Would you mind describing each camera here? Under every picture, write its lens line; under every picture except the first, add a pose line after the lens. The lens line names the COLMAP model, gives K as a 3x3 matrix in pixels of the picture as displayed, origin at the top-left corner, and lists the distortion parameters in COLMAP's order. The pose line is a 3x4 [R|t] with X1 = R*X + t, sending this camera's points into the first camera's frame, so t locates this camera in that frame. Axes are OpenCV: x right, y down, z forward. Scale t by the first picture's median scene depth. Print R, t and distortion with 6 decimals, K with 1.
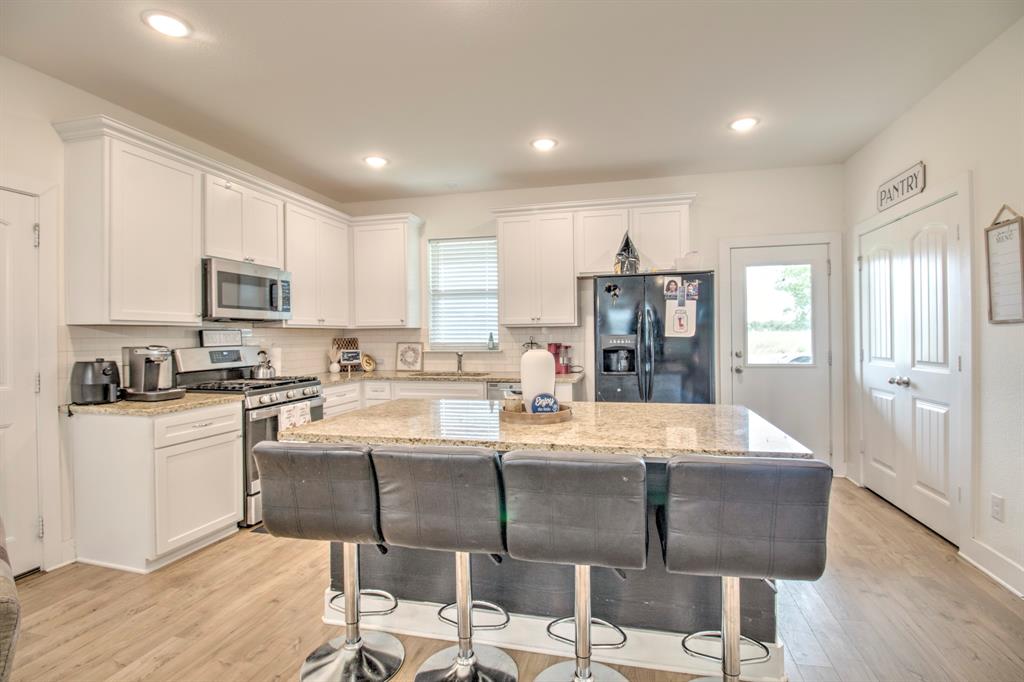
lens RADIAL K [[493.2, 0, 531.2], [0, 493.2, 336.9], [0, 0, 1]] dist [-0.012629, -0.000791]
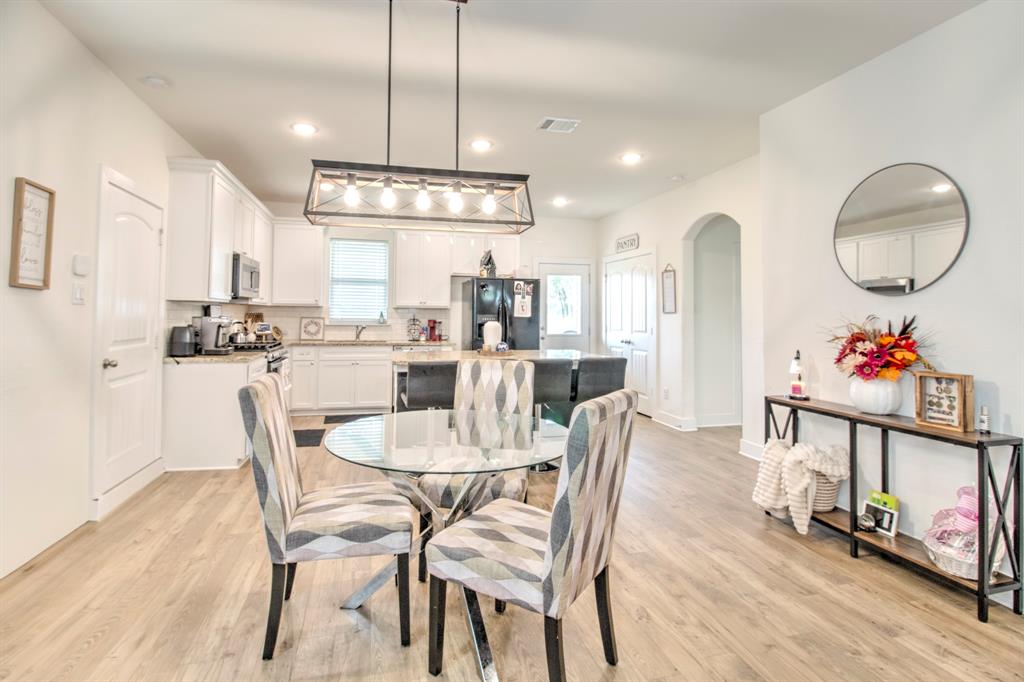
lens RADIAL K [[484.1, 0, 507.1], [0, 484.1, 298.3], [0, 0, 1]] dist [-0.000434, -0.000203]
pose [[0.893786, 0.034987, 0.447127, -0.500348], [-0.017720, 0.998929, -0.042743, 0.008744], [-0.448144, 0.030280, 0.893449, -0.481066]]
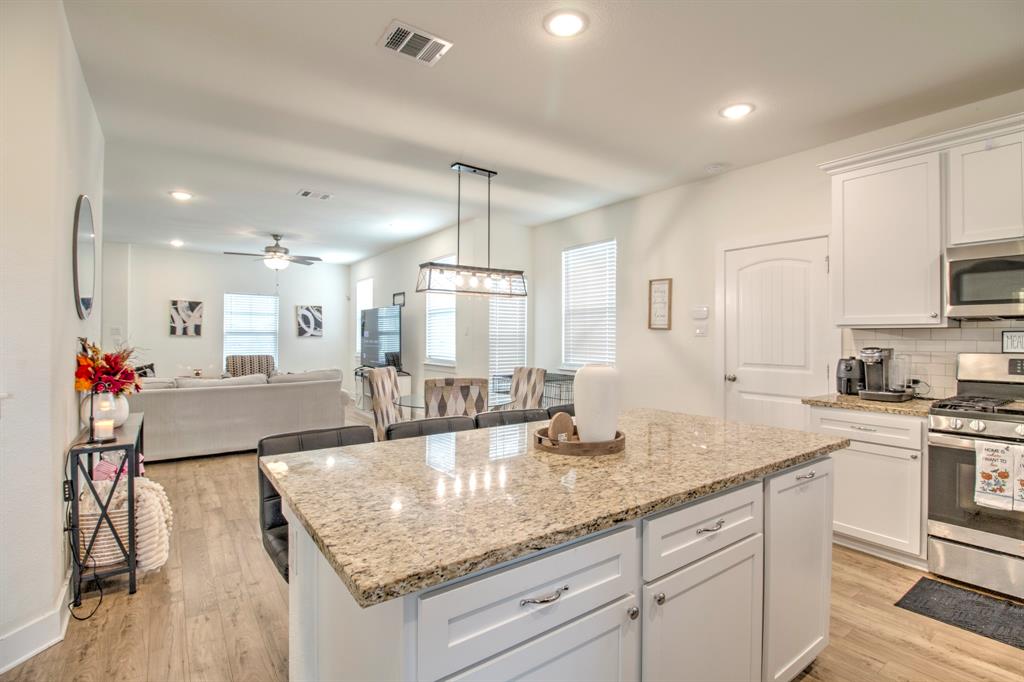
lens RADIAL K [[493.2, 0, 531.2], [0, 493.2, 336.9], [0, 0, 1]] dist [-0.012629, -0.000791]
pose [[-0.647980, 0.013869, -0.761531, 0.393941], [0.003951, 0.999882, 0.014848, -0.018458], [0.761647, 0.006612, -0.647958, 0.850732]]
